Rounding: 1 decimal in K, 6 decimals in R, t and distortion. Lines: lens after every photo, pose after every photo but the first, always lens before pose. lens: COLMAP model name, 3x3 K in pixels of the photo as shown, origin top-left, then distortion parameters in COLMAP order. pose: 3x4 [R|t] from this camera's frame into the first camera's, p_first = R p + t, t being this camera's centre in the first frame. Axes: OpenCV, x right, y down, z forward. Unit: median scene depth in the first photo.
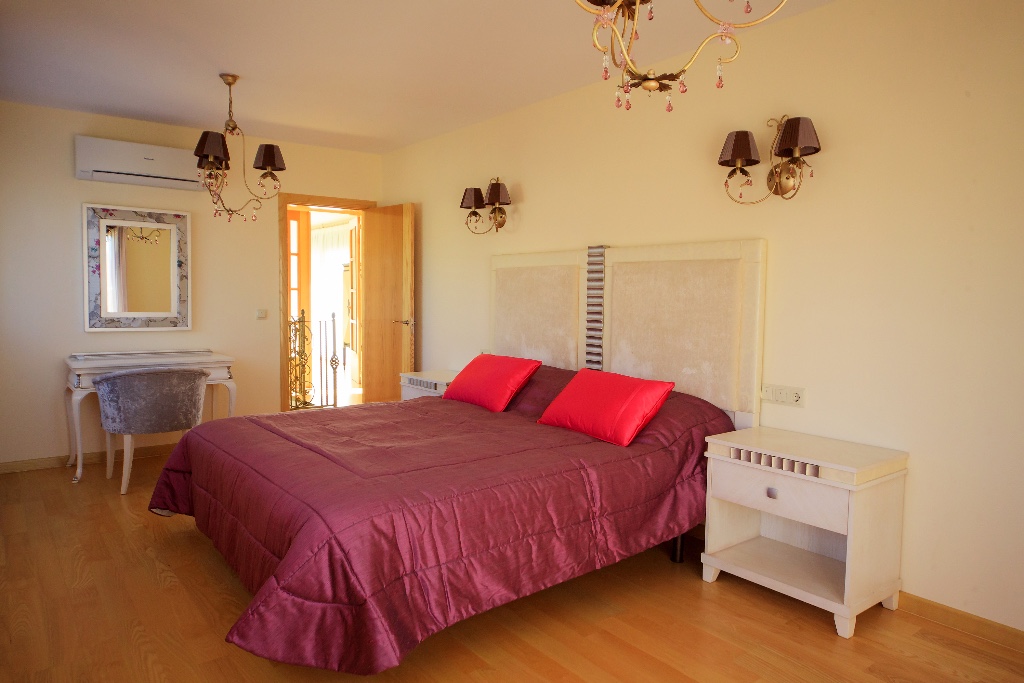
lens RADIAL K [[652.6, 0, 530.7], [0, 652.6, 338.6], [0, 0, 1]] dist [0.003817, 0.000408]
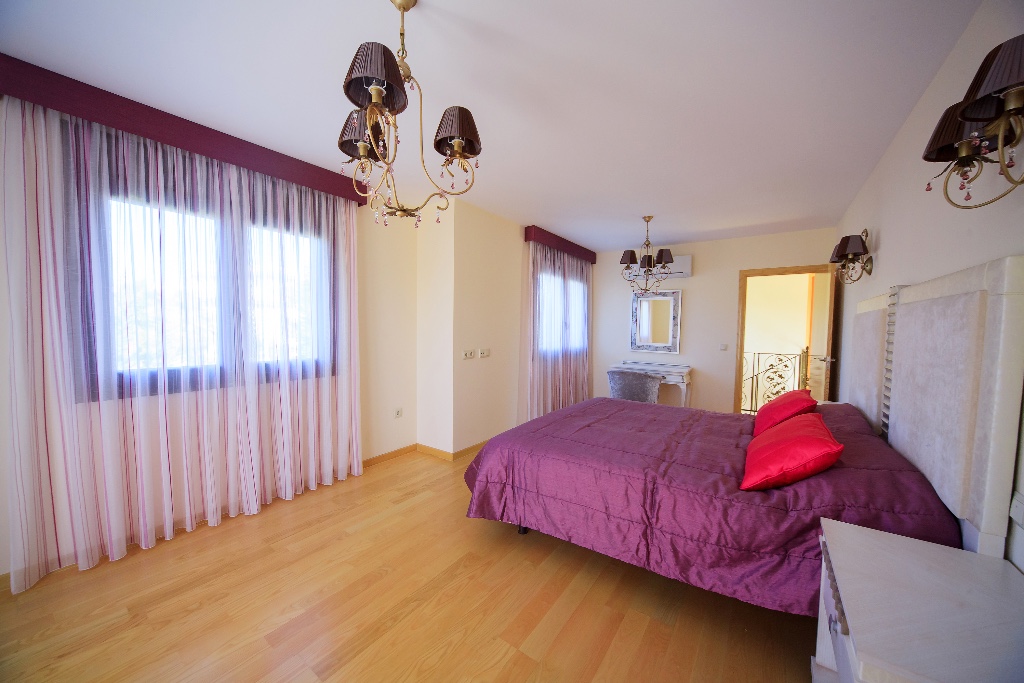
lens RADIAL K [[358.5, 0, 513.0], [0, 358.5, 344.1], [0, 0, 1]] dist [-0.009081, 0.000140]
pose [[0.303101, 0.040077, -0.952115, 0.304993], [-0.076556, 0.996910, 0.017592, -0.023116], [0.949878, 0.067558, 0.305233, 0.264604]]
